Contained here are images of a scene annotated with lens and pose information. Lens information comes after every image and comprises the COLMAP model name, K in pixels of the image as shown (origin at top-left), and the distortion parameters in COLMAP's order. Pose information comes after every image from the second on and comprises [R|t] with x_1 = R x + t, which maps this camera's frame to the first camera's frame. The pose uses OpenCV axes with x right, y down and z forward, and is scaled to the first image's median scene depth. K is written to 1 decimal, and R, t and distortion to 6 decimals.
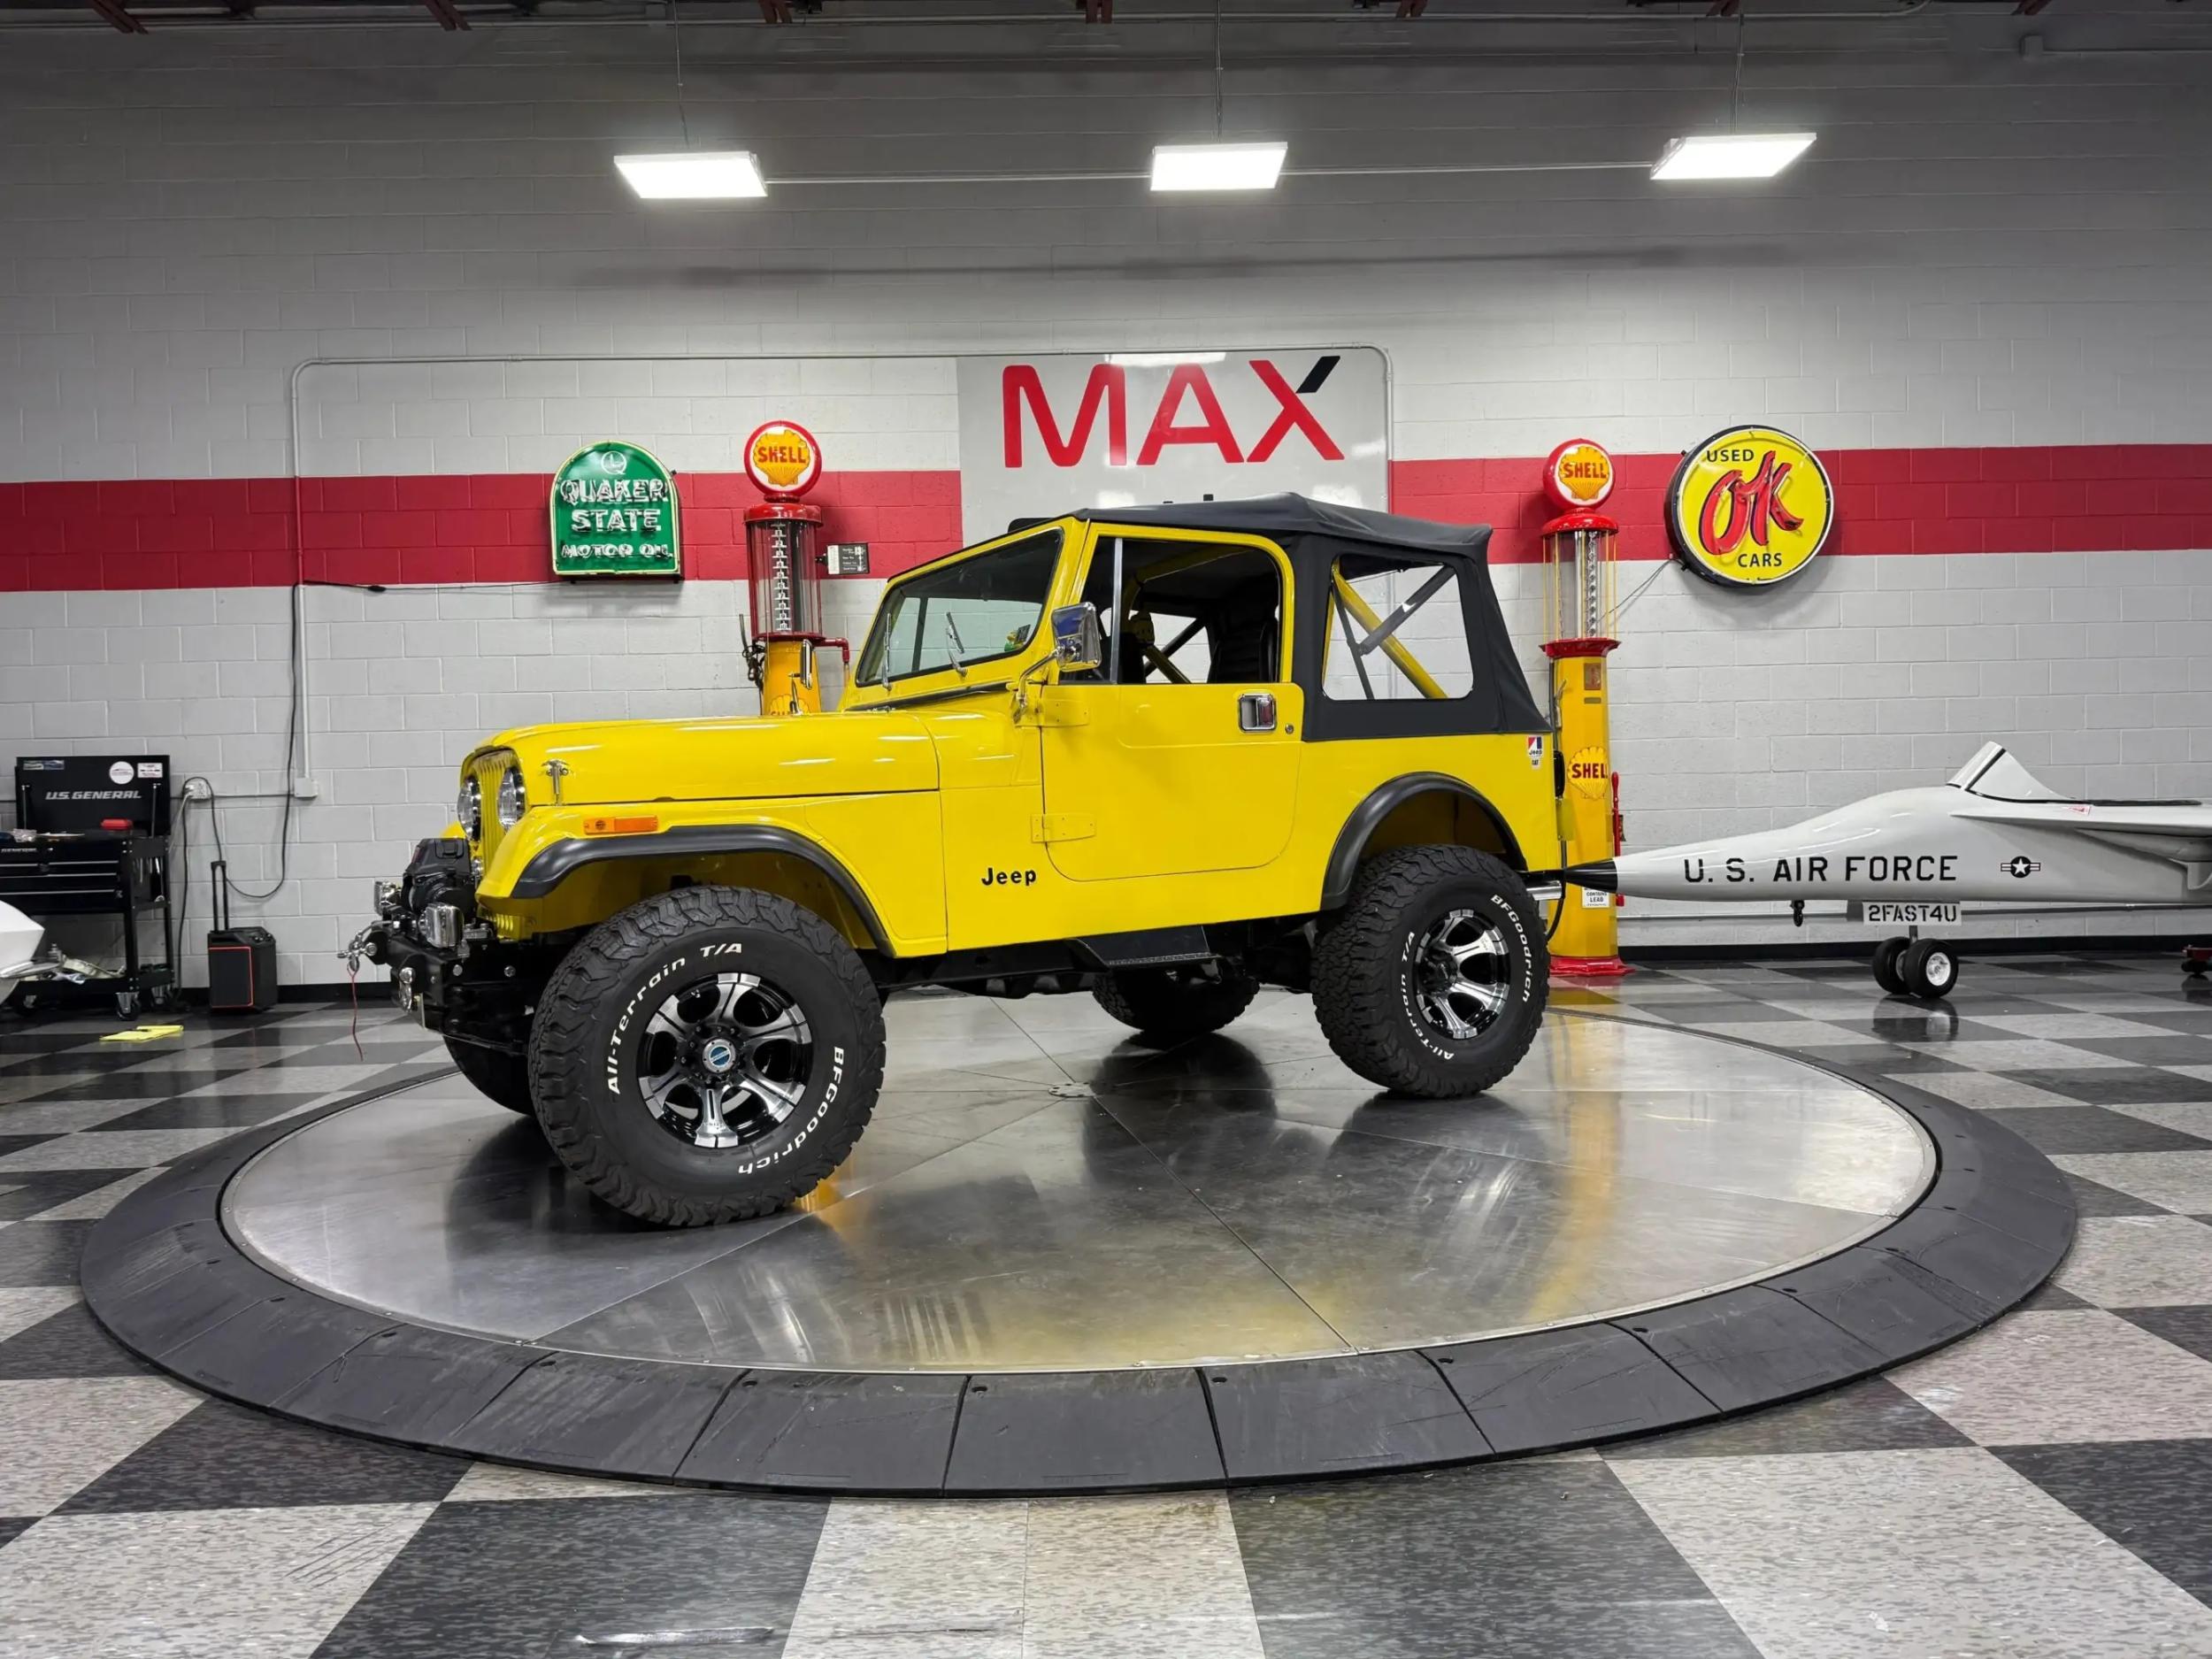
lens RADIAL K [[1557.9, 0, 1101.3], [0, 1557.9, 833.7], [0, 0, 1]] dist [0.001546, -0.009342]
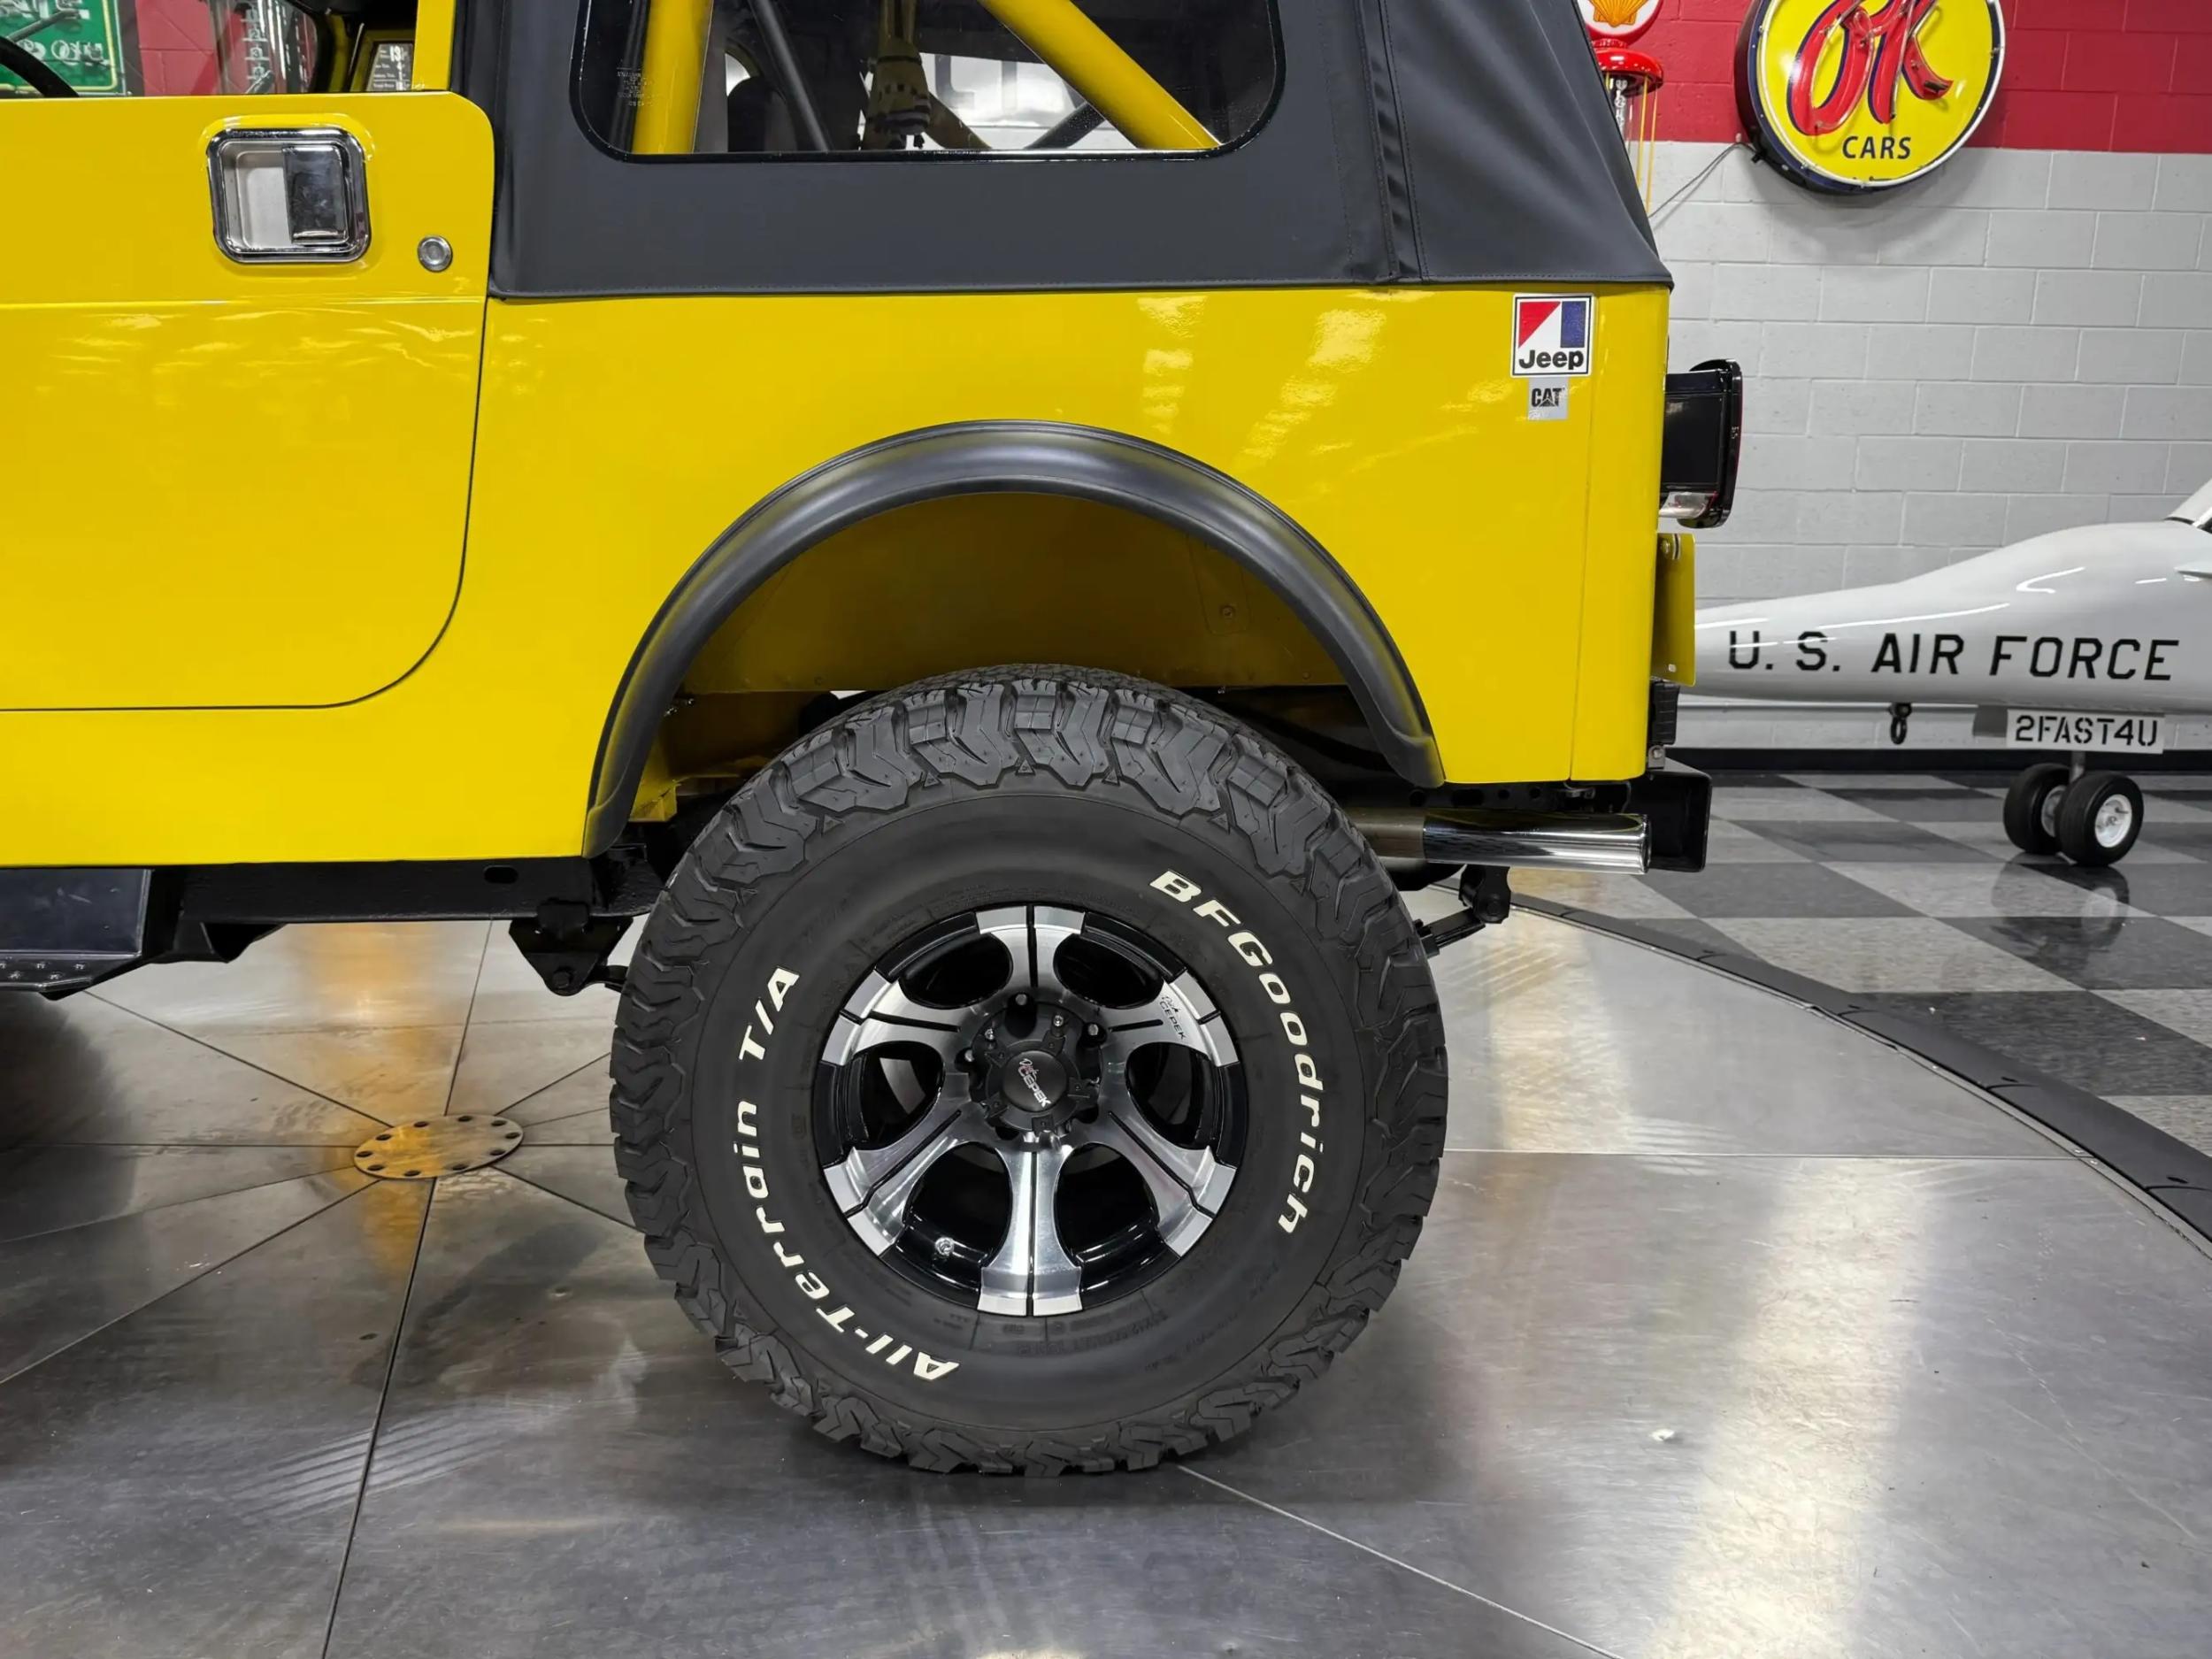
lens RADIAL K [[1516.2, 0, 1155.7], [0, 1516.2, 828.0], [0, 0, 1]] dist [-0.002431, -0.003291]
pose [[0.998723, 0.023829, 0.044552, 0.138392], [-0.031660, 0.982357, 0.184318, -0.010196], [-0.039374, -0.185493, 0.981856, 0.451872]]
